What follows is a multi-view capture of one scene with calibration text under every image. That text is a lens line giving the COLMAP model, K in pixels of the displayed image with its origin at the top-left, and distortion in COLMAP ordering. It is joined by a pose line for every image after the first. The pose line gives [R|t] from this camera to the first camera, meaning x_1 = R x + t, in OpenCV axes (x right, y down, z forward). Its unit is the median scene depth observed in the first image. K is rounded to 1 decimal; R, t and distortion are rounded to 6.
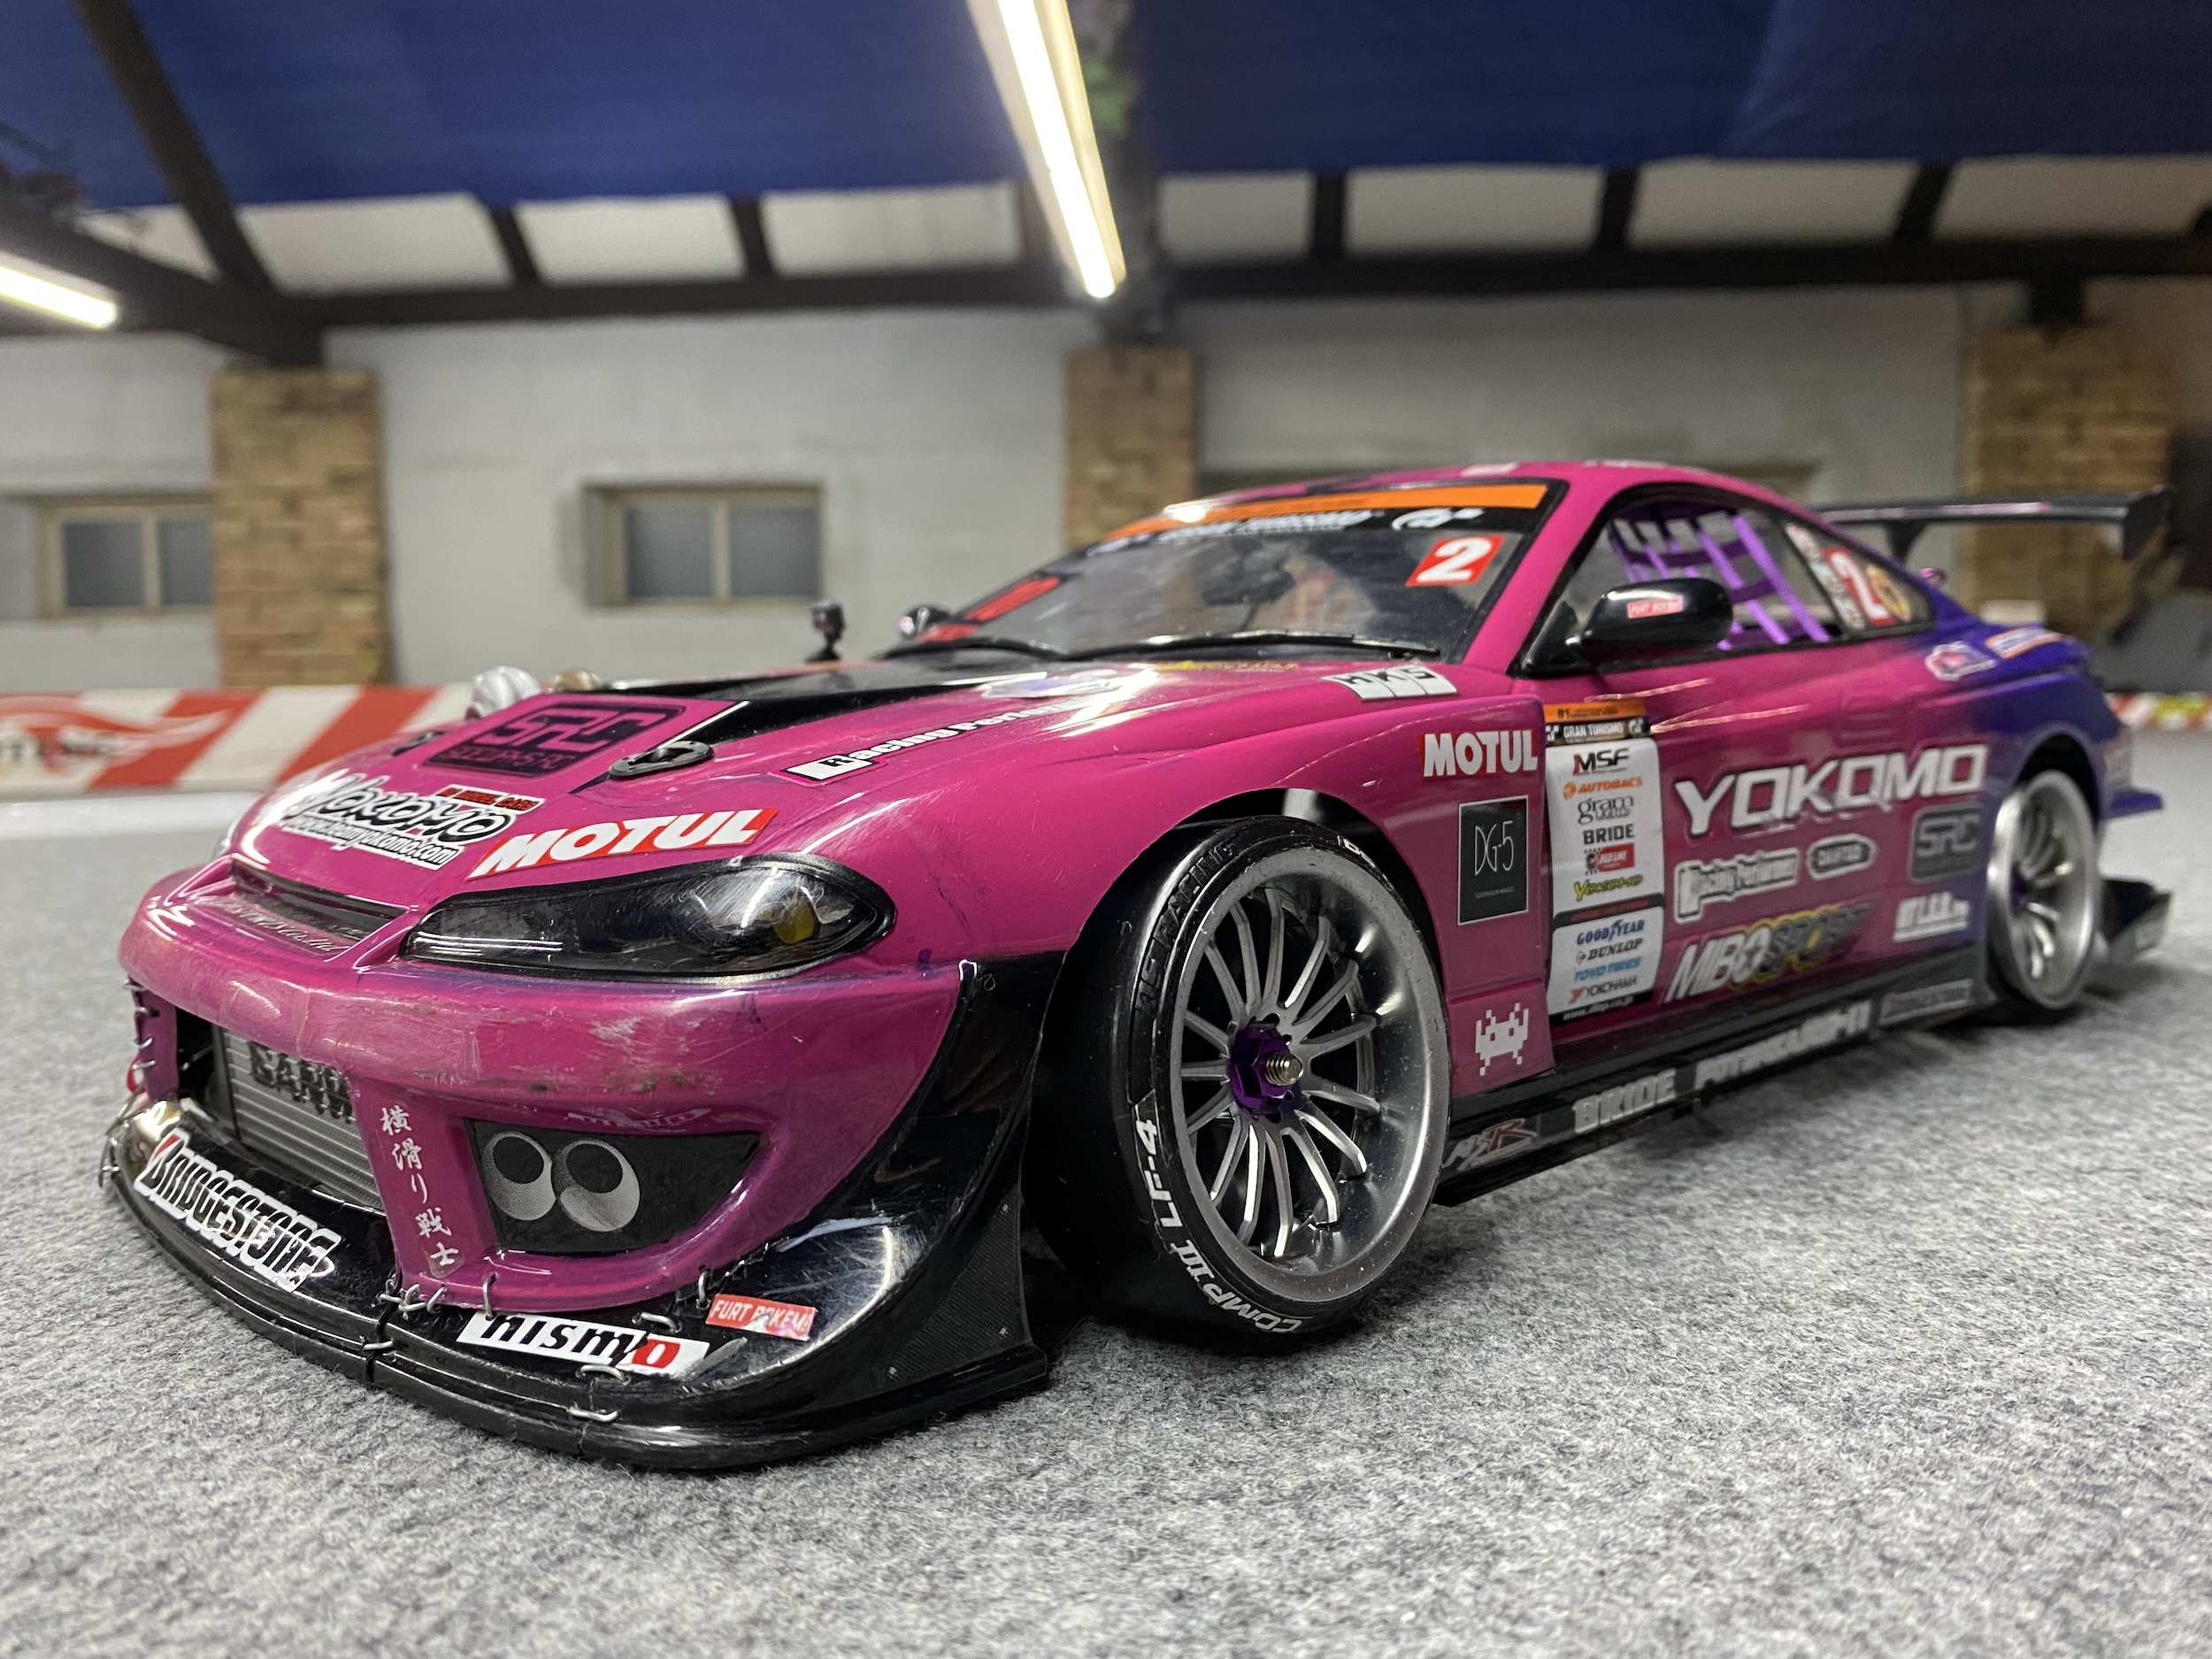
lens RADIAL K [[1775.9, 0, 1114.8], [0, 1775.9, 827.0], [0, 0, 1]] dist [-0.028843, 0.002459]
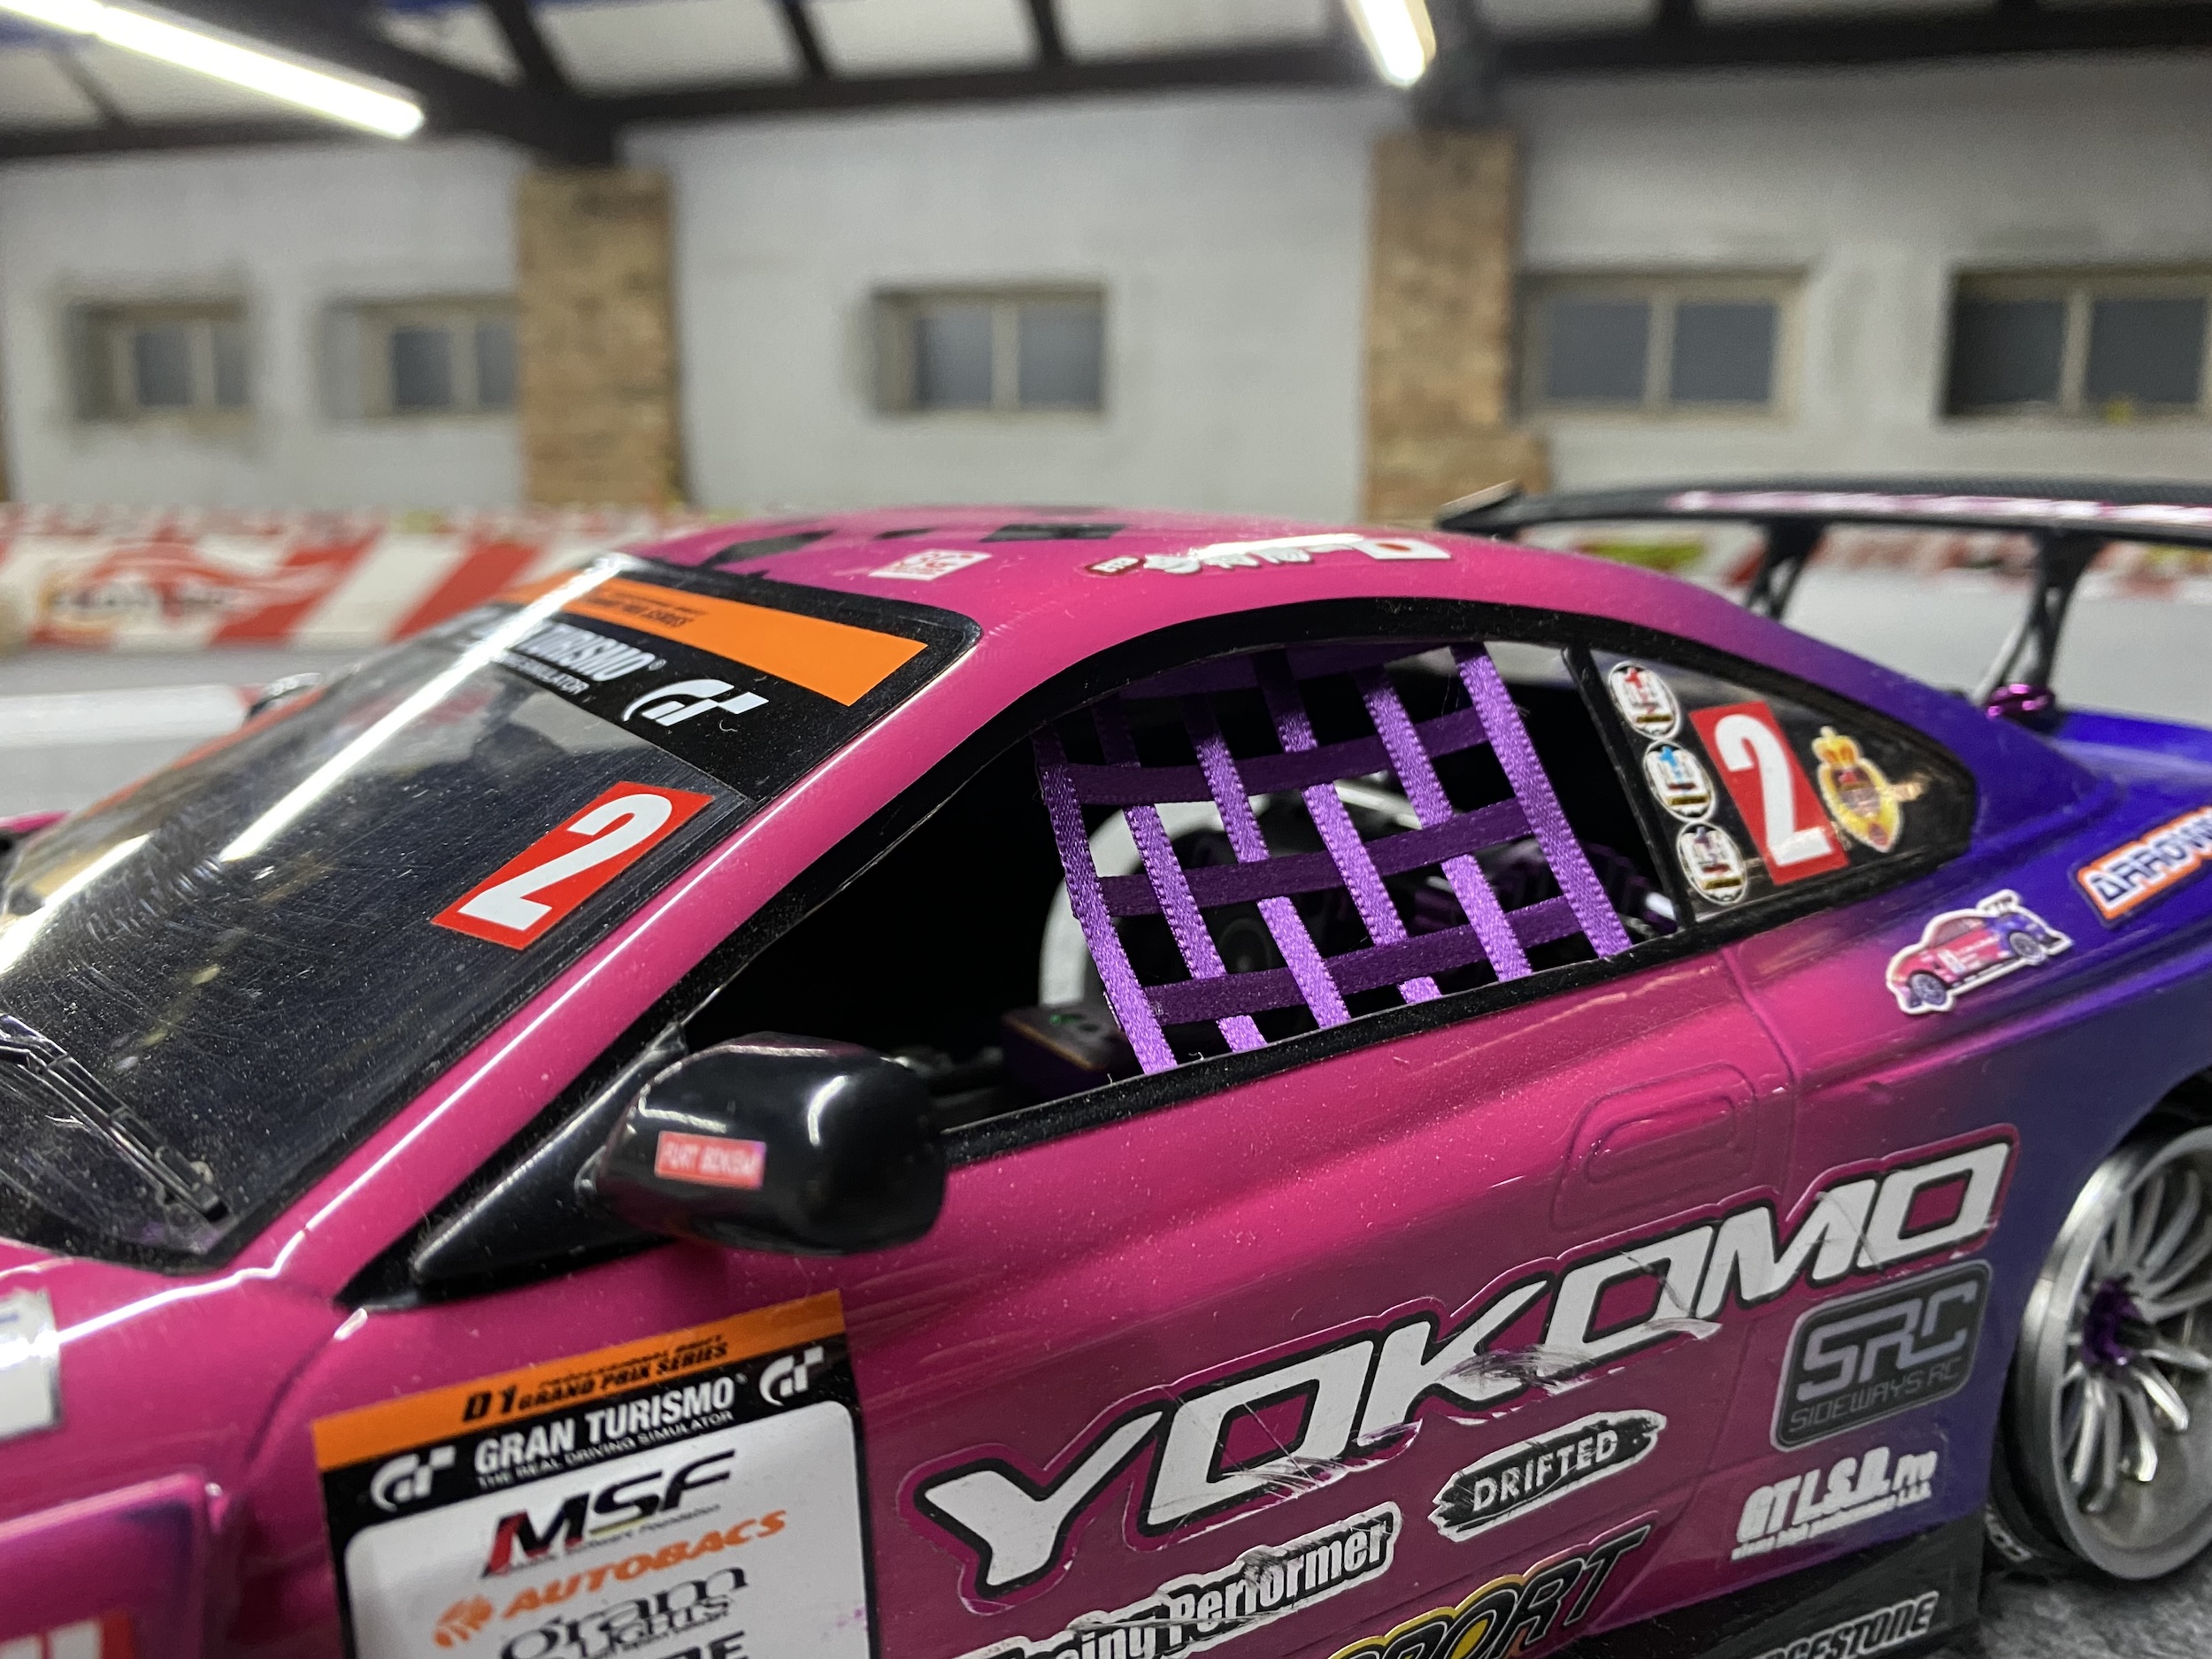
lens RADIAL K [[1775.9, 0, 1085.3], [0, 1775.9, 832.7], [0, 0, 1]] dist [-0.028843, 0.002459]
pose [[0.980455, 0.052694, -0.189557, 0.340582], [-0.030745, 0.992665, 0.116921, -0.180412], [0.194328, -0.108808, 0.974883, 0.504428]]
